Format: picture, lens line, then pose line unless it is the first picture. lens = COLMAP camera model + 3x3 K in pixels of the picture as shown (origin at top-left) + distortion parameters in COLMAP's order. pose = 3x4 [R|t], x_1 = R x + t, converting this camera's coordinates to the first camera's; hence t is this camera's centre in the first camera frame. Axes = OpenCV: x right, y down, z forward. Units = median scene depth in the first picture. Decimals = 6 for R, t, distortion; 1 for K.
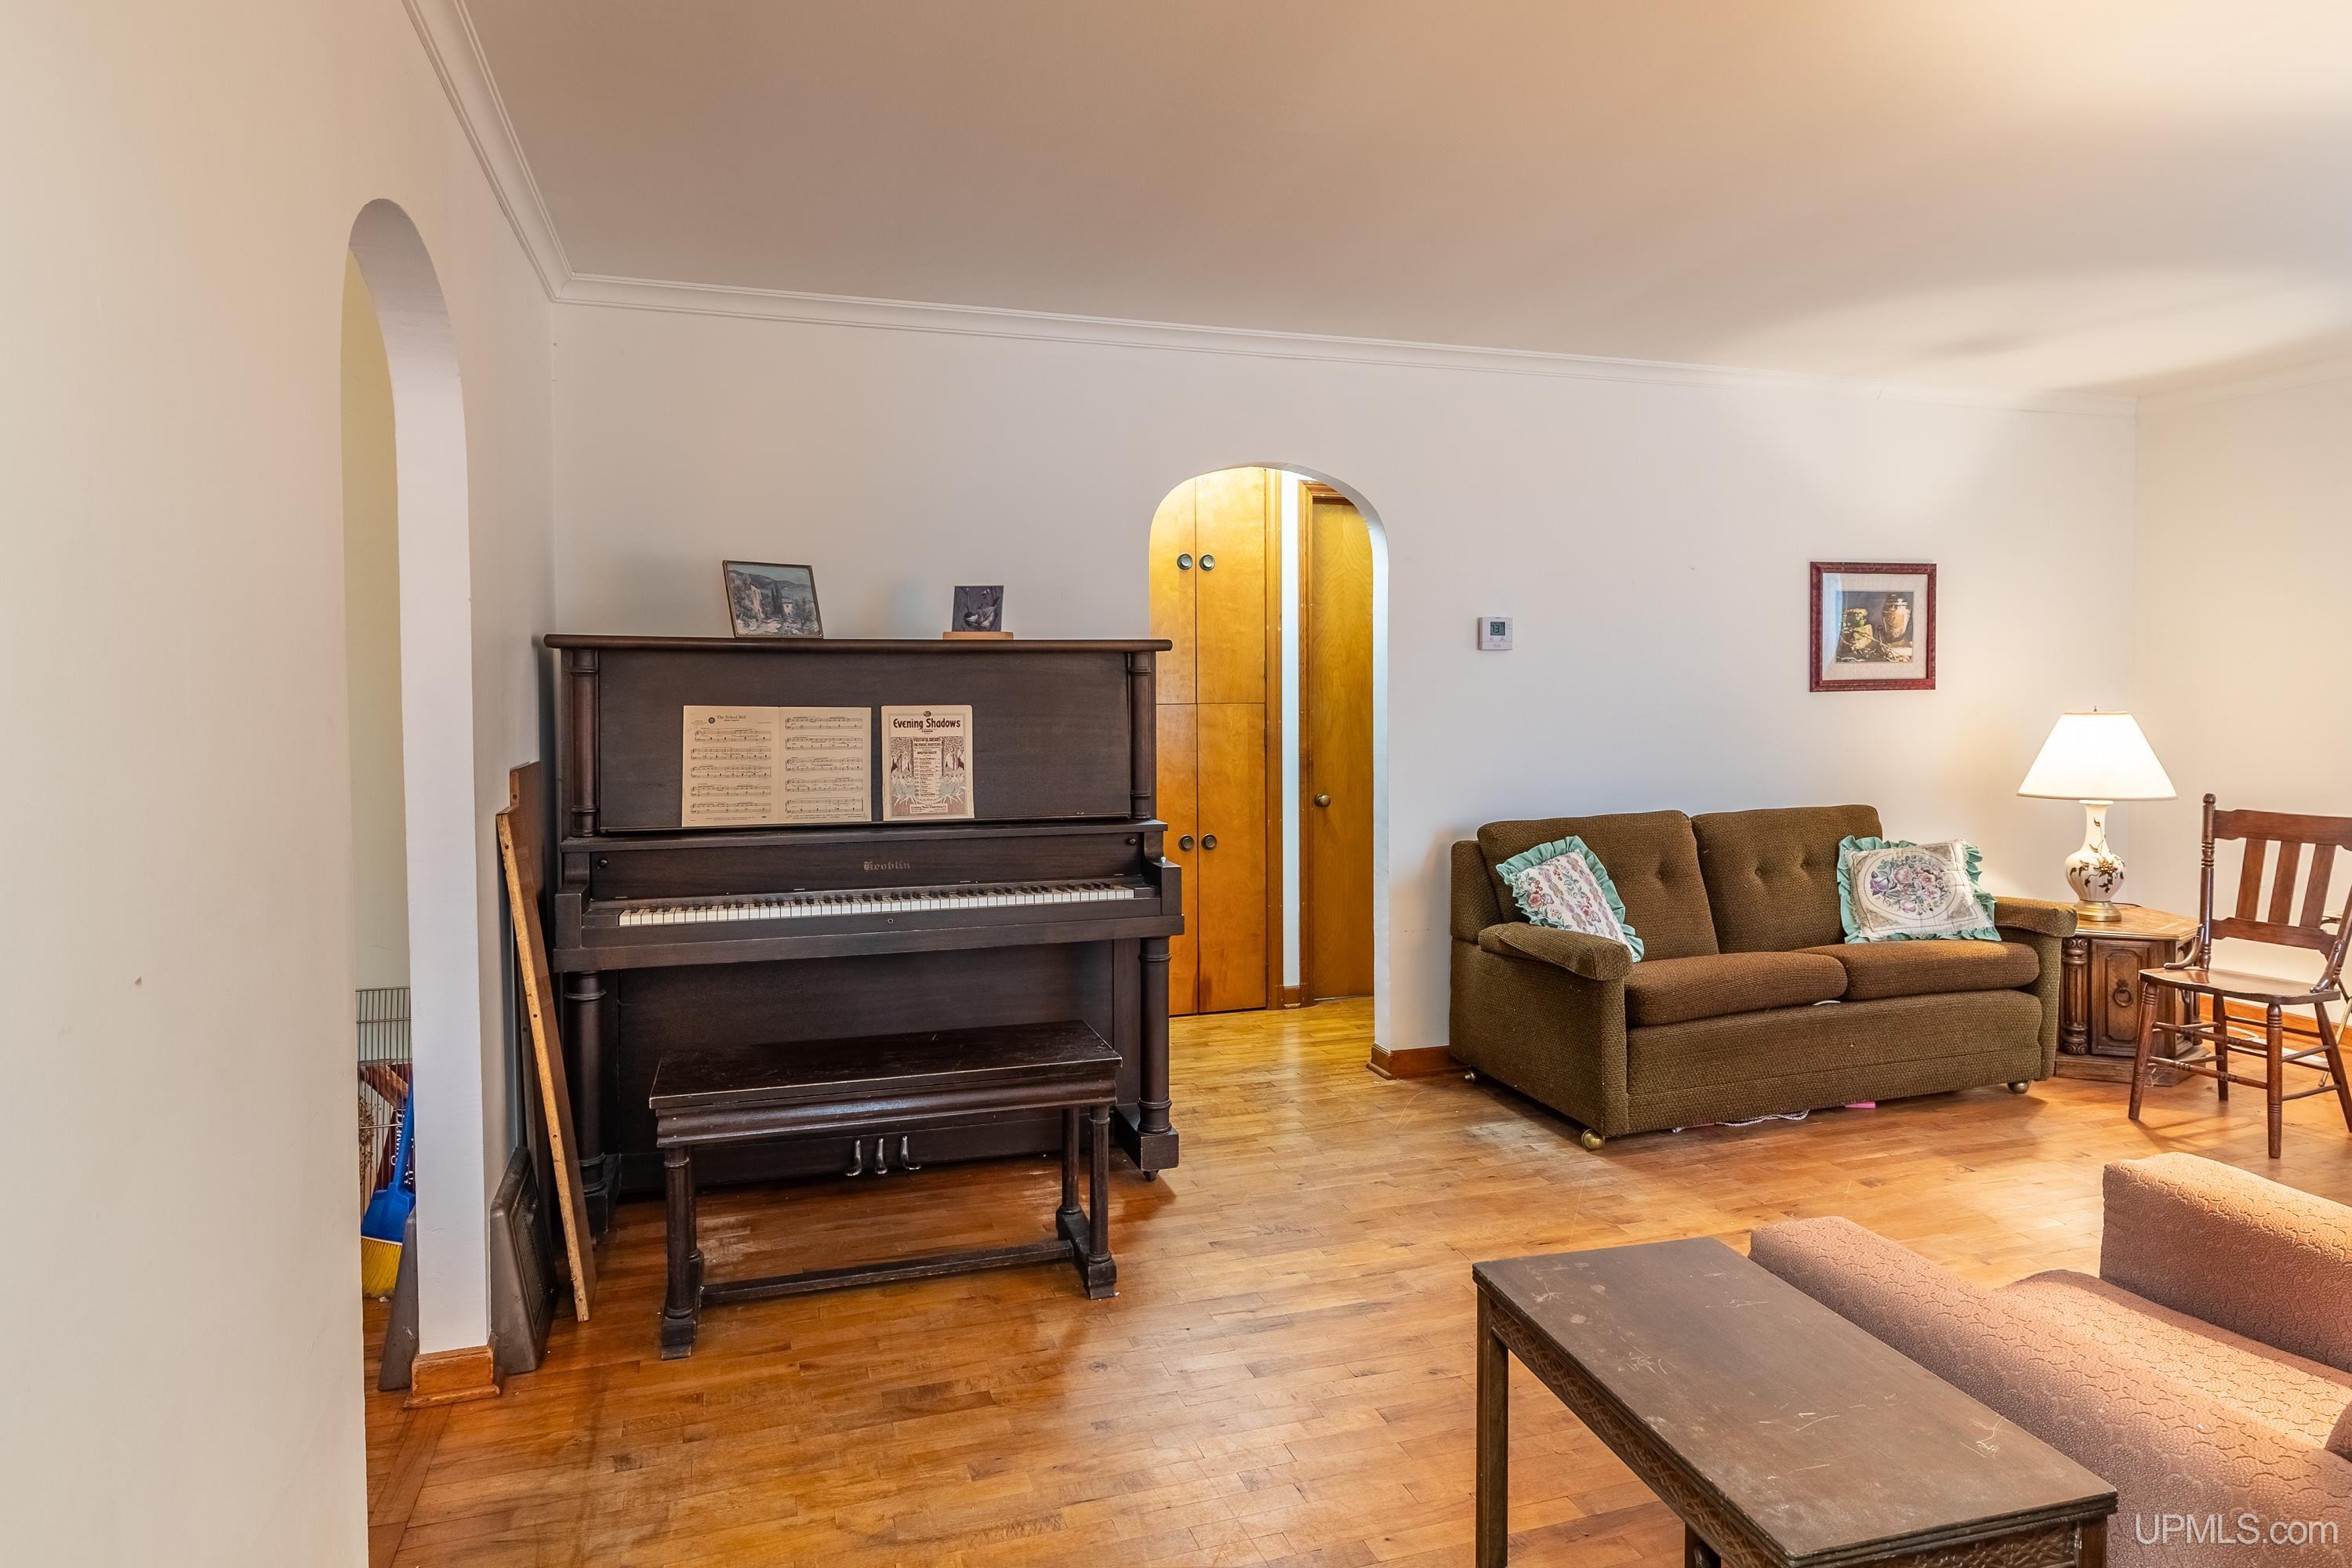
lens RADIAL K [[1396.9, 0, 1195.5], [0, 1396.9, 724.4], [0, 0, 1]] dist [0.005120, -0.005244]
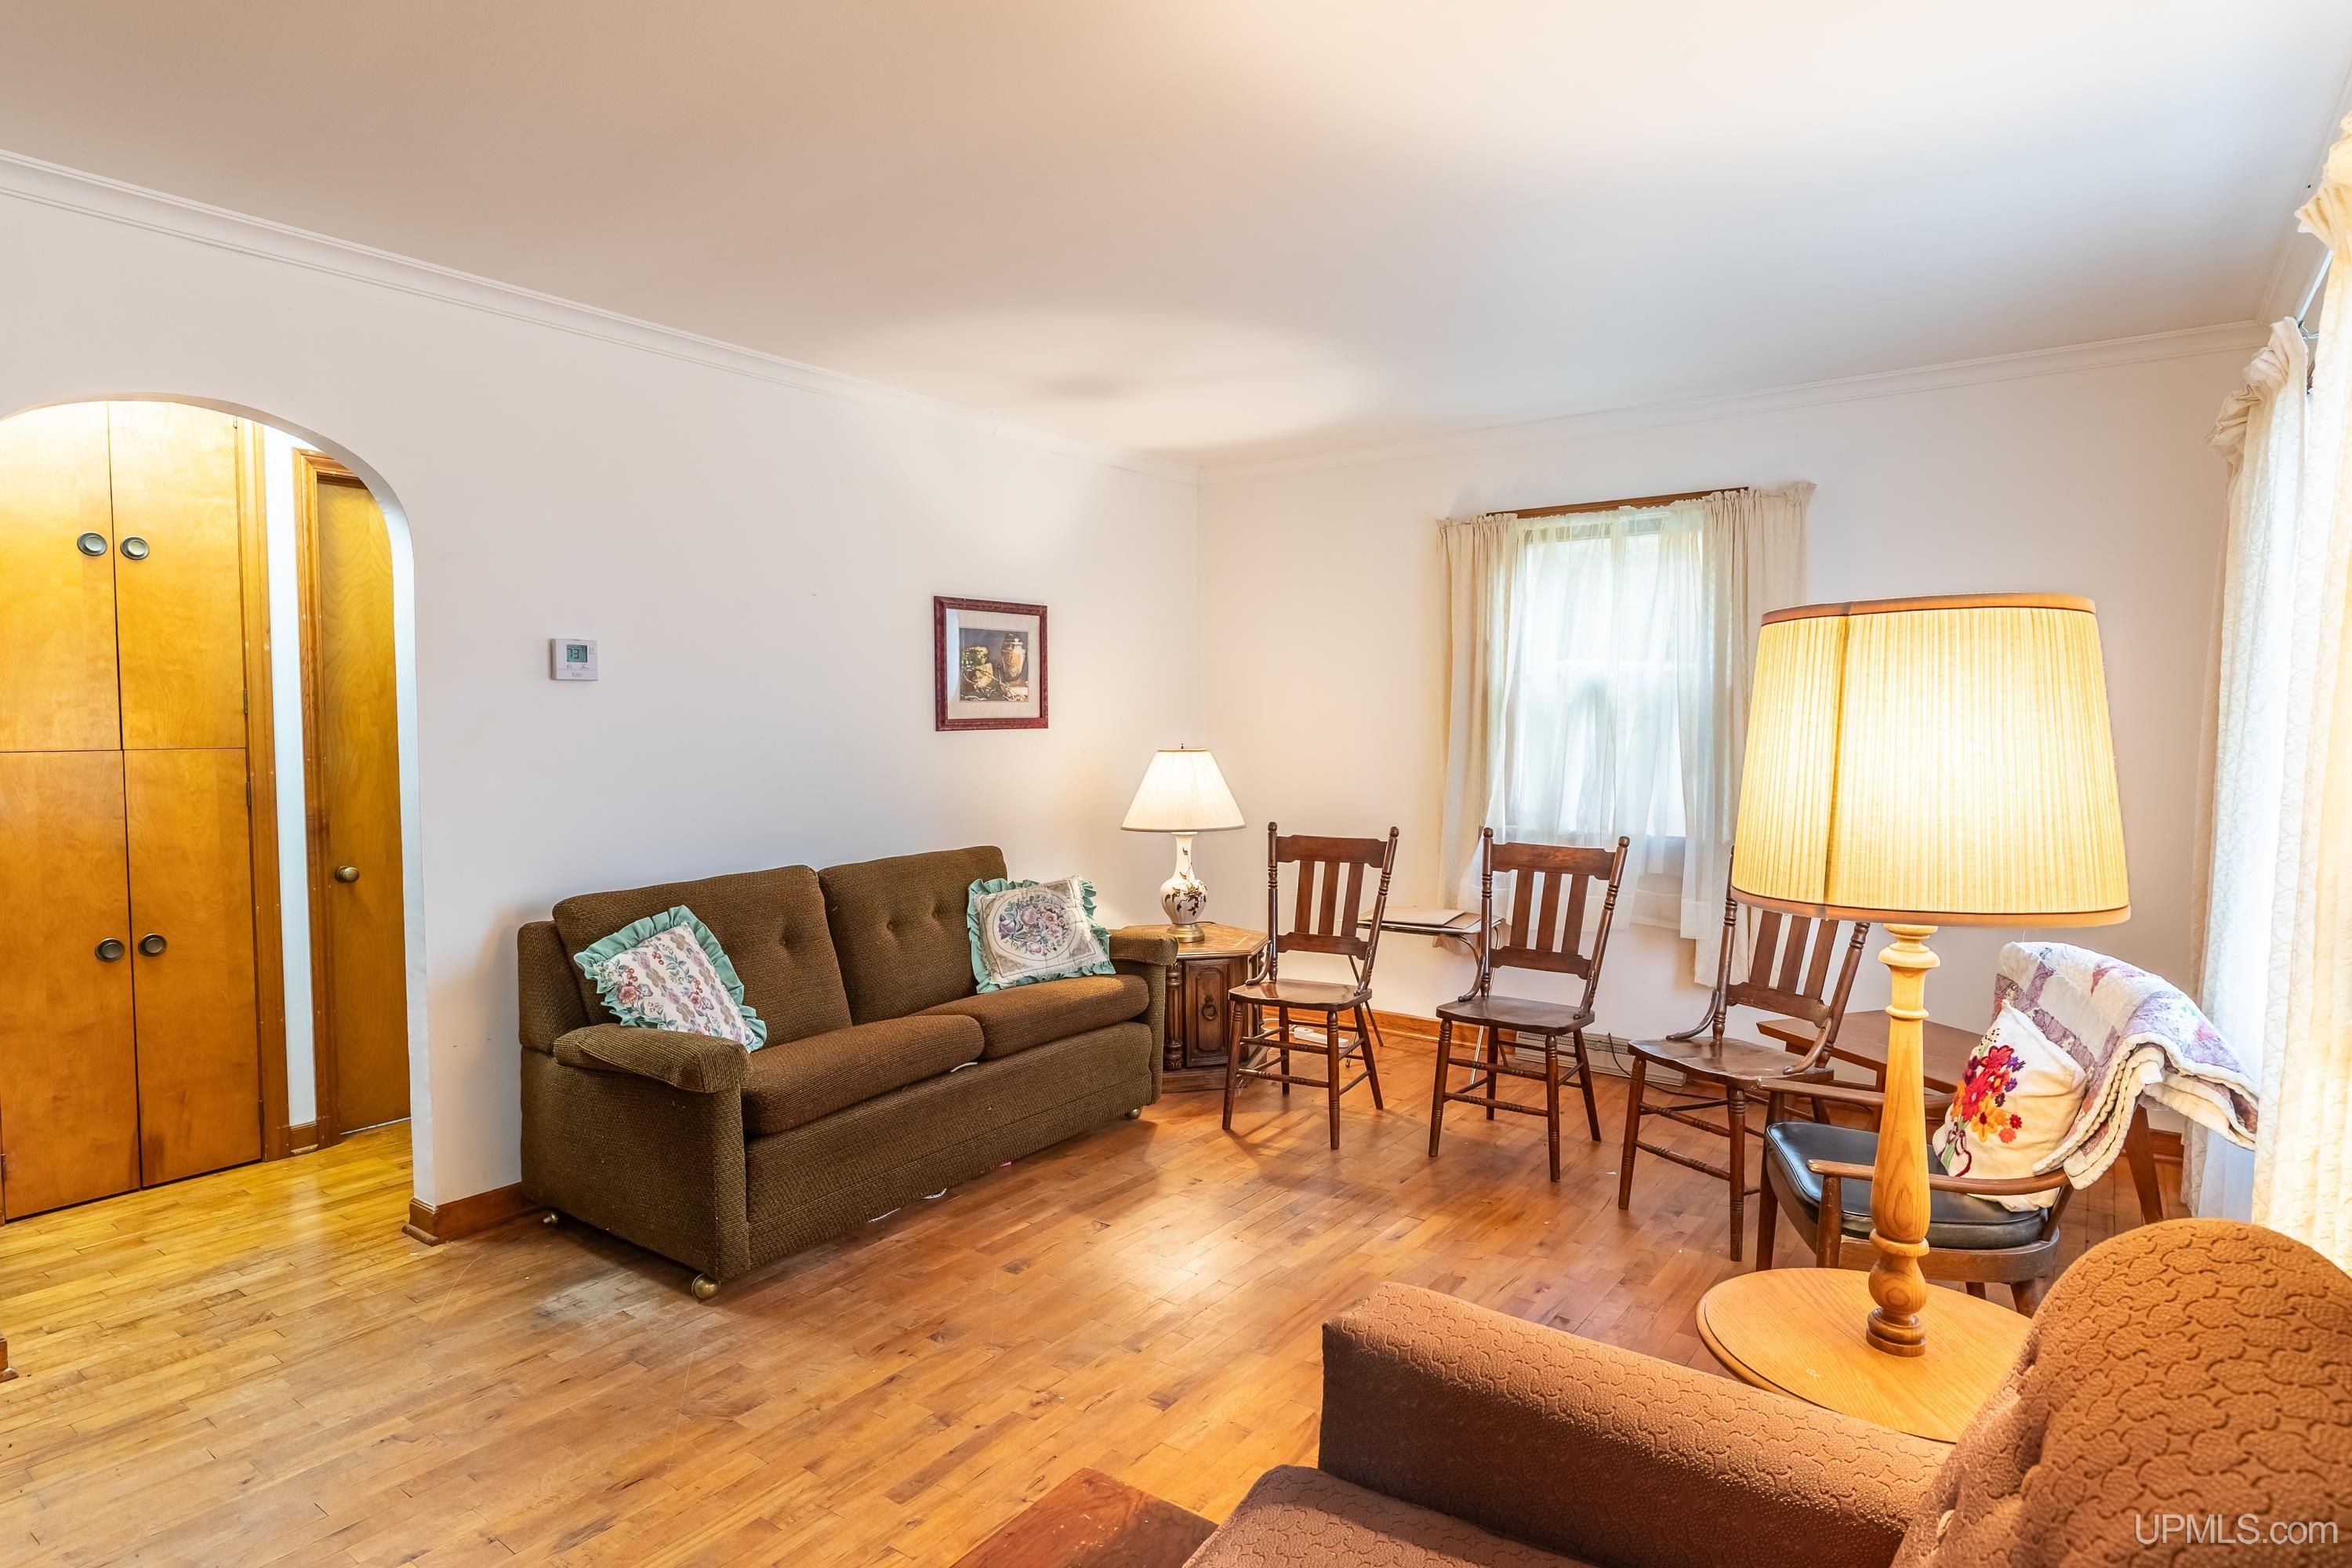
lens RADIAL K [[1277.9, 0, 1178.5], [0, 1277.9, 781.7], [0, 0, 1]] dist [0.005001, -0.003825]
pose [[0.817307, -0.025488, 0.575639, 0.077219], [0.014927, 0.999622, 0.023067, -0.007047], [-0.576009, -0.010260, 0.817379, 0.208136]]
